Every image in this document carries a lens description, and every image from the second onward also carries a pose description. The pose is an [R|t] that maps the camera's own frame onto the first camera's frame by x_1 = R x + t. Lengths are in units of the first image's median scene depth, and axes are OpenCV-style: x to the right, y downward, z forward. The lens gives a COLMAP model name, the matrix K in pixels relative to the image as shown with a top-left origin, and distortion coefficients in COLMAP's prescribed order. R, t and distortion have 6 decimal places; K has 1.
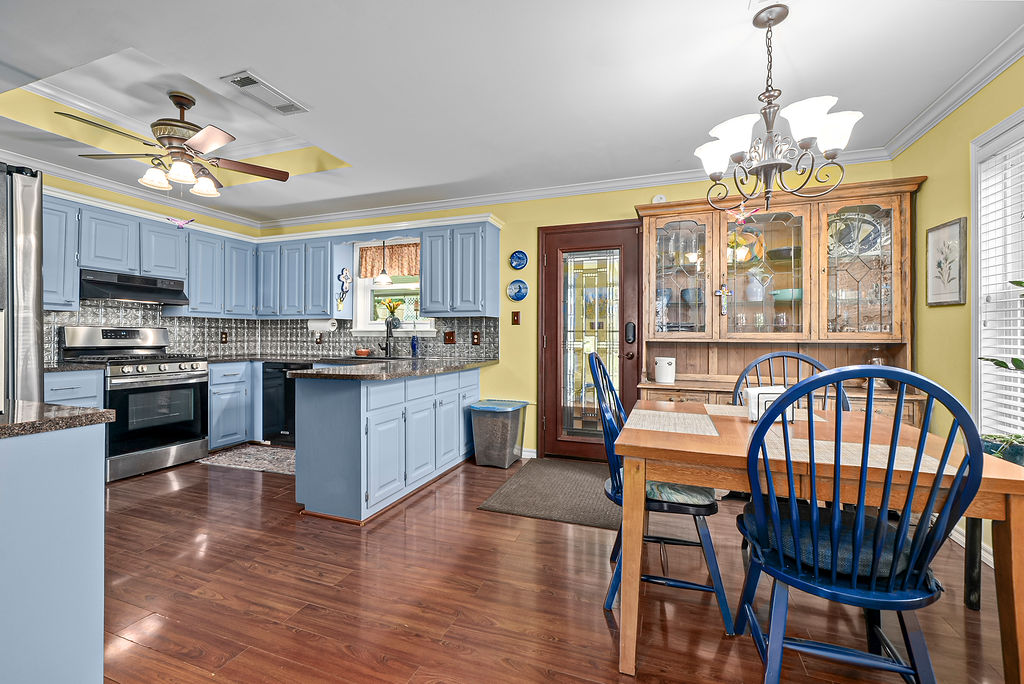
lens RADIAL K [[434.9, 0, 501.9], [0, 434.9, 333.7], [0, 0, 1]] dist [0.000429, -0.000019]
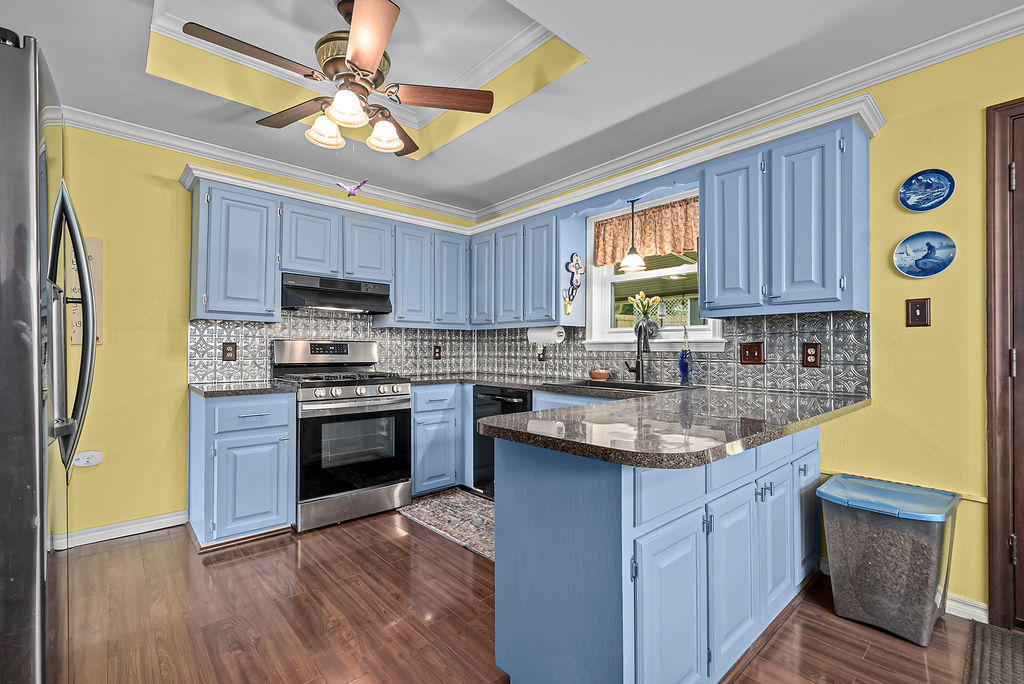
lens RADIAL K [[448.1, 0, 510.5], [0, 448.1, 345.4], [0, 0, 1]] dist [0.004259, 0.000143]
pose [[0.887378, -0.006366, -0.461000, -0.134589], [0.004838, 0.999978, -0.004496, 0.000094], [0.461018, 0.001760, 0.887389, 0.346128]]
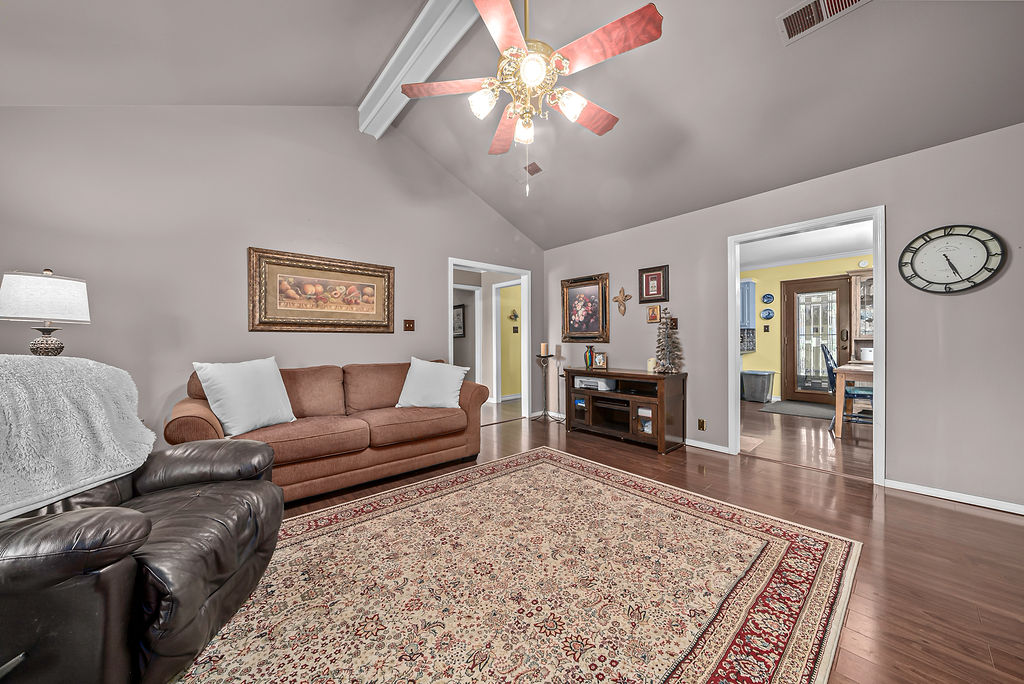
lens RADIAL K [[351.8, 0, 510.0], [0, 351.8, 340.0], [0, 0, 1]] dist [-0.007603, -0.000160]
pose [[0.879882, -0.012685, -0.475023, -0.226384], [0.017191, 0.999839, 0.005143, -0.012936], [0.474881, -0.012691, 0.879958, -0.887304]]
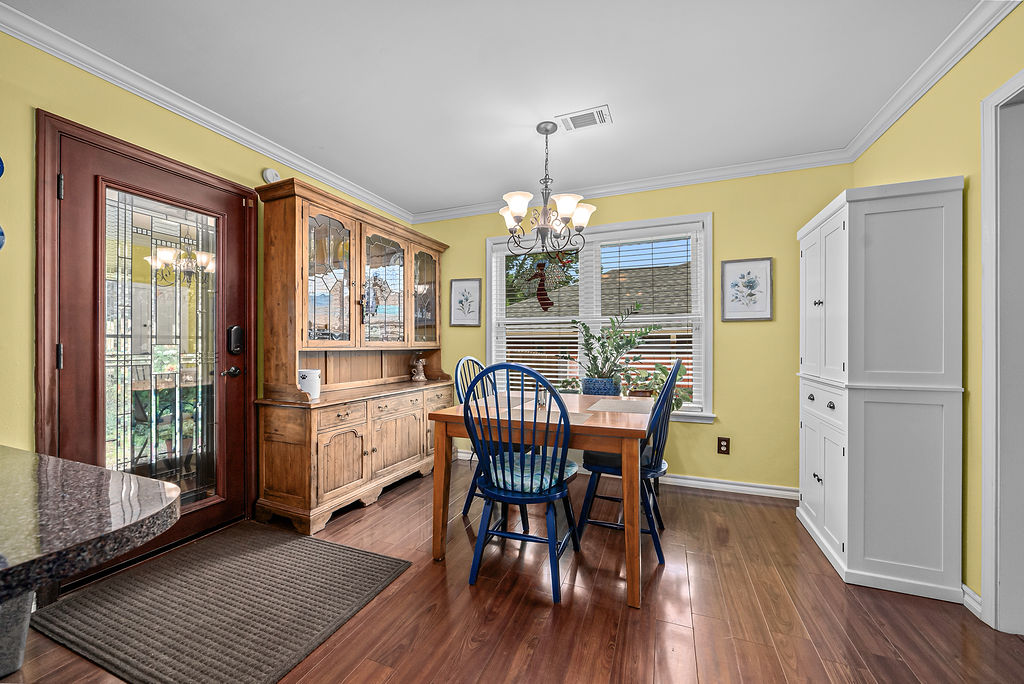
lens RADIAL K [[387.7, 0, 509.8], [0, 387.7, 345.1], [0, 0, 1]] dist [-0.000900, -0.000127]
pose [[0.019164, -0.003602, 0.999810, -0.300912], [-0.007337, 0.999966, 0.003743, 0.000328], [-0.999789, -0.007407, 0.019137, 0.468215]]
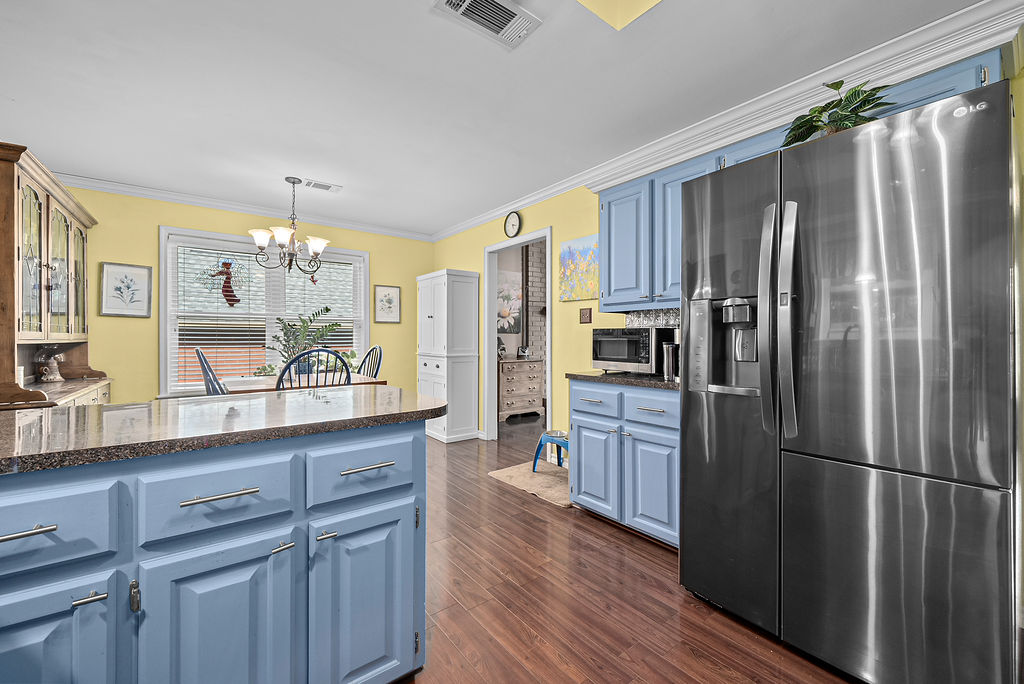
lens RADIAL K [[410.6, 0, 505.4], [0, 410.6, 338.7], [0, 0, 1]] dist [0.000875, 0.000153]
pose [[-0.848302, -0.005766, 0.529481, -0.536664], [-0.008077, 0.999965, -0.002051, 0.002455], [-0.529451, -0.006017, -0.848319, 0.903503]]
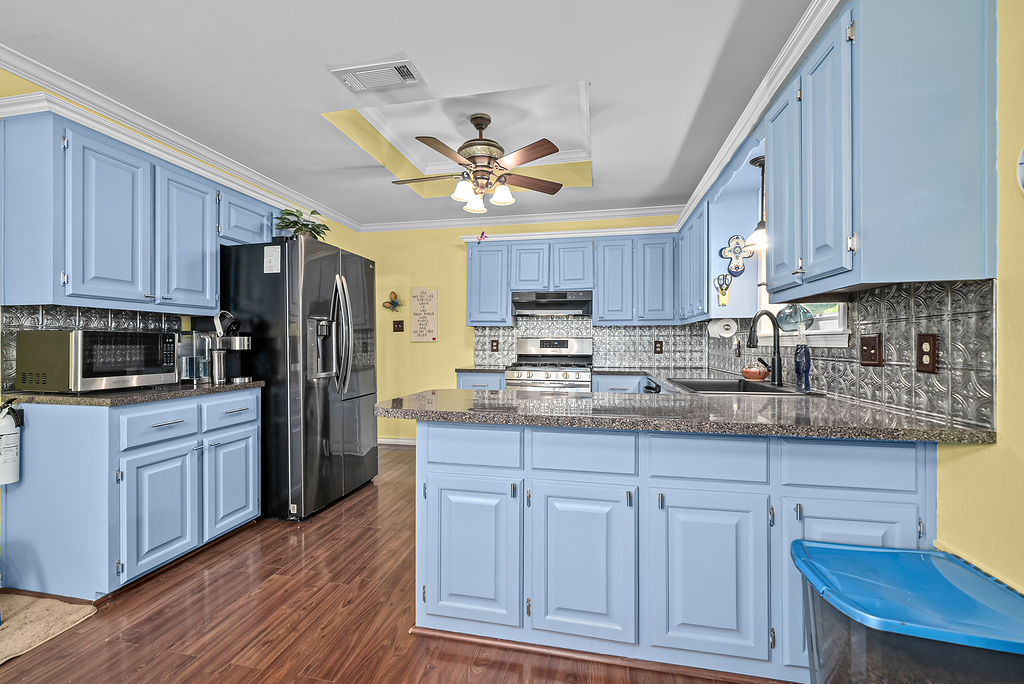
lens RADIAL K [[433.4, 0, 506.7], [0, 433.4, 344.1], [0, 0, 1]] dist [0.000495, 0.000013]
pose [[0.154181, -0.002762, -0.988039, 0.217897], [0.007544, 0.999970, -0.001618, 0.002425], [0.988014, -0.007205, 0.154197, 0.642247]]
